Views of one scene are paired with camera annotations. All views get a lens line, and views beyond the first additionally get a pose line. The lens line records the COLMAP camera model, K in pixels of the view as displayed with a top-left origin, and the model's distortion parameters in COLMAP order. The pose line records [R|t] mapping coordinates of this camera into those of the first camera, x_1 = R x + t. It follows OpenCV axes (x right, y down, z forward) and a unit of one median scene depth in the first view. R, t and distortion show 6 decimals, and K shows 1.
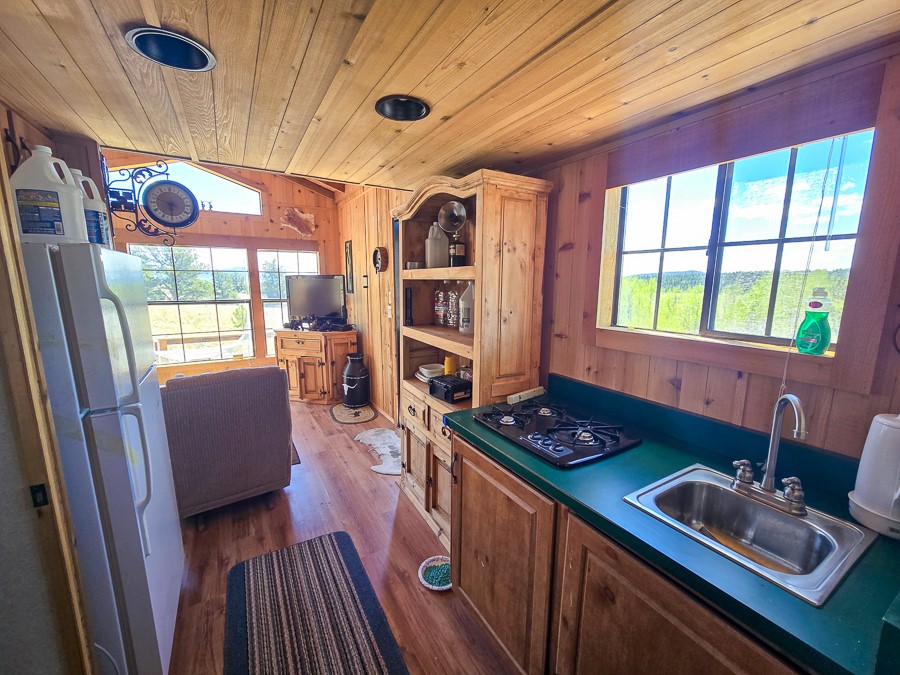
lens RADIAL K [[366.1, 0, 447.4], [0, 366.1, 342.5], [0, 0, 1]] dist [0.001306, -0.000029]
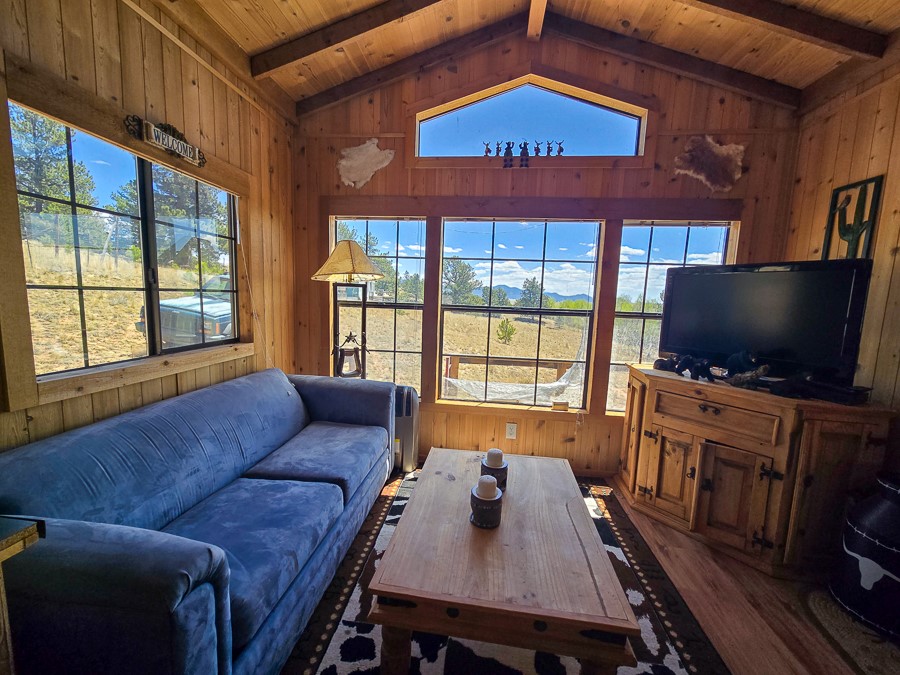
lens RADIAL K [[378.8, 0, 449.4], [0, 378.8, 342.7], [0, 0, 1]] dist [0.000360, -0.000020]
pose [[0.795379, 0.101802, -0.597502, -0.378304], [-0.132843, 0.991105, -0.007974, -0.035072], [0.591375, 0.085716, 0.801828, 0.418553]]
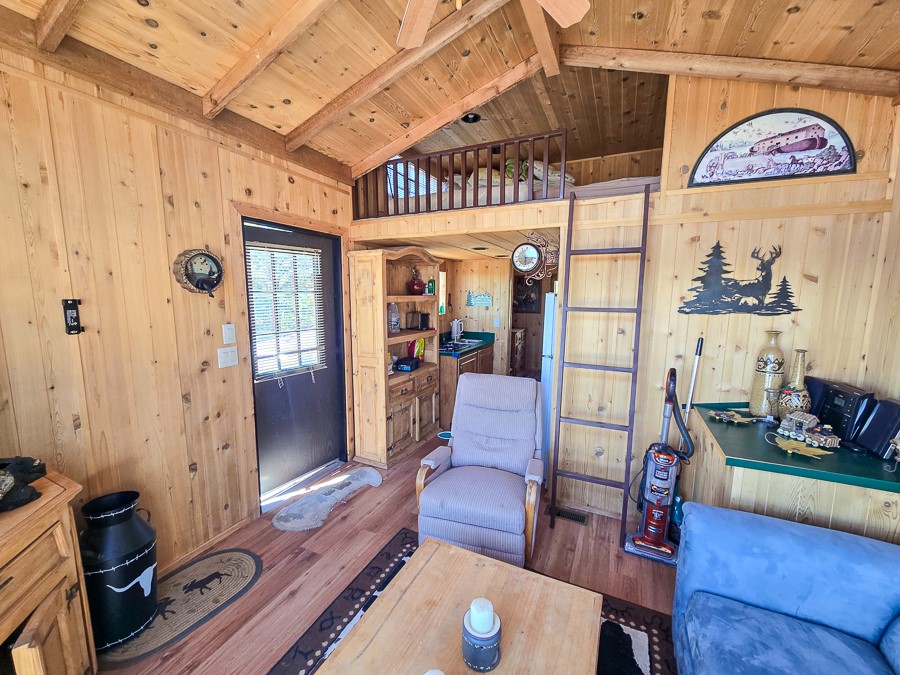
lens RADIAL K [[374.2, 0, 441.7], [0, 374.2, 343.8], [0, 0, 1]] dist [0.001155, 0.000142]
pose [[-0.559979, -0.120050, 0.819763, -0.715707], [0.125862, 0.965636, 0.227388, -0.166886], [-0.818891, 0.230509, -0.525626, 0.834333]]
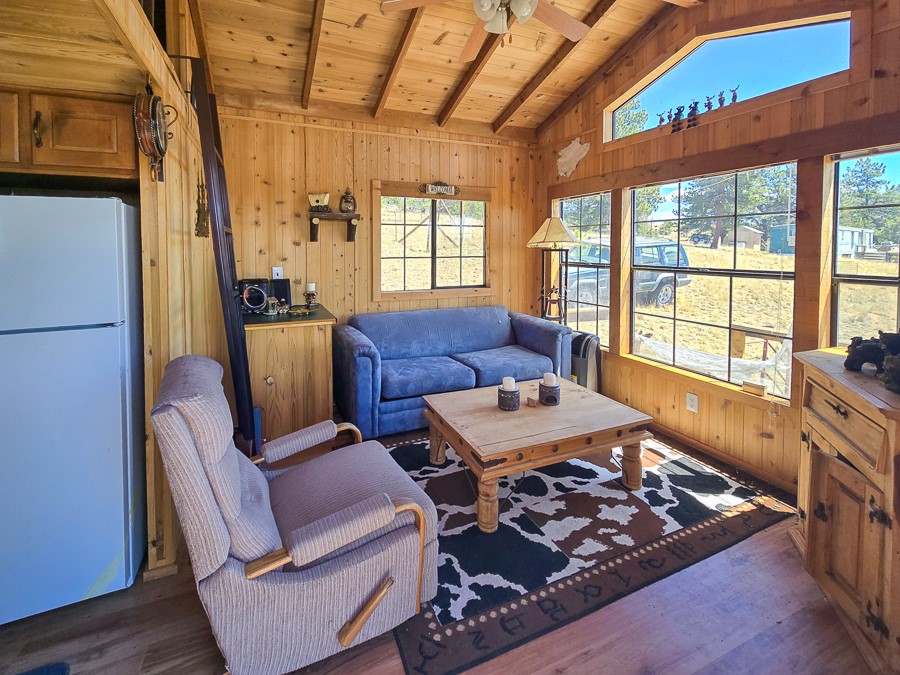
lens RADIAL K [[389.9, 0, 422.8], [0, 389.9, 259.6], [0, 0, 1]] dist [-0.002522, -0.000255]
pose [[-0.143780, 0.029485, -0.989170, -0.009969], [-0.159795, 0.985747, 0.052610, -0.089886], [0.976623, 0.165629, -0.137019, 0.647310]]
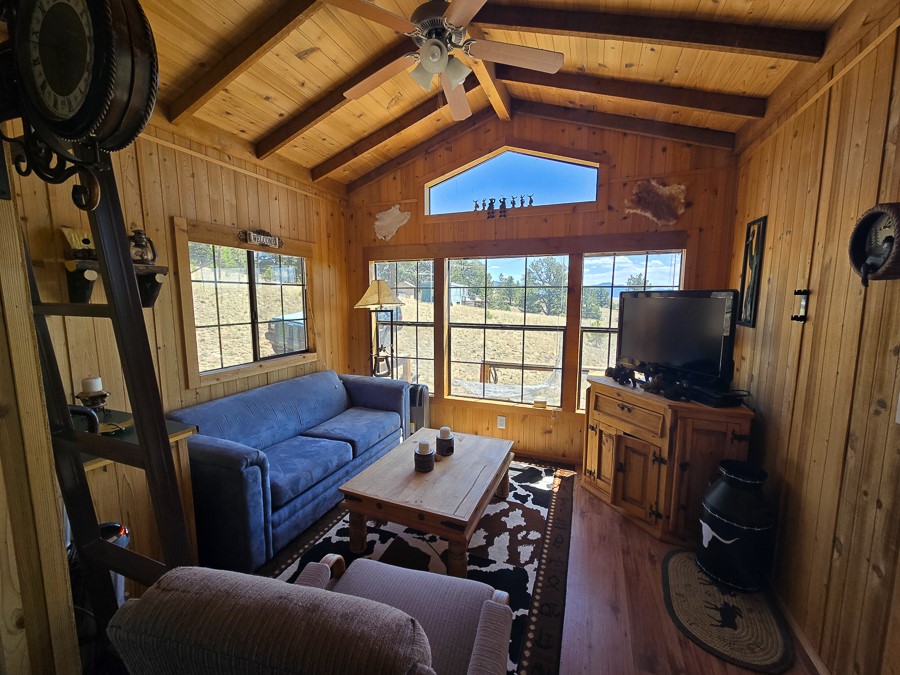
lens RADIAL K [[374.2, 0, 441.7], [0, 374.2, 343.8], [0, 0, 1]] dist [0.001155, 0.000142]
pose [[0.608997, 0.098407, -0.787045, -0.124578], [-0.129175, 0.991331, 0.023997, -0.075620], [0.782584, 0.087052, 0.616429, 0.399131]]
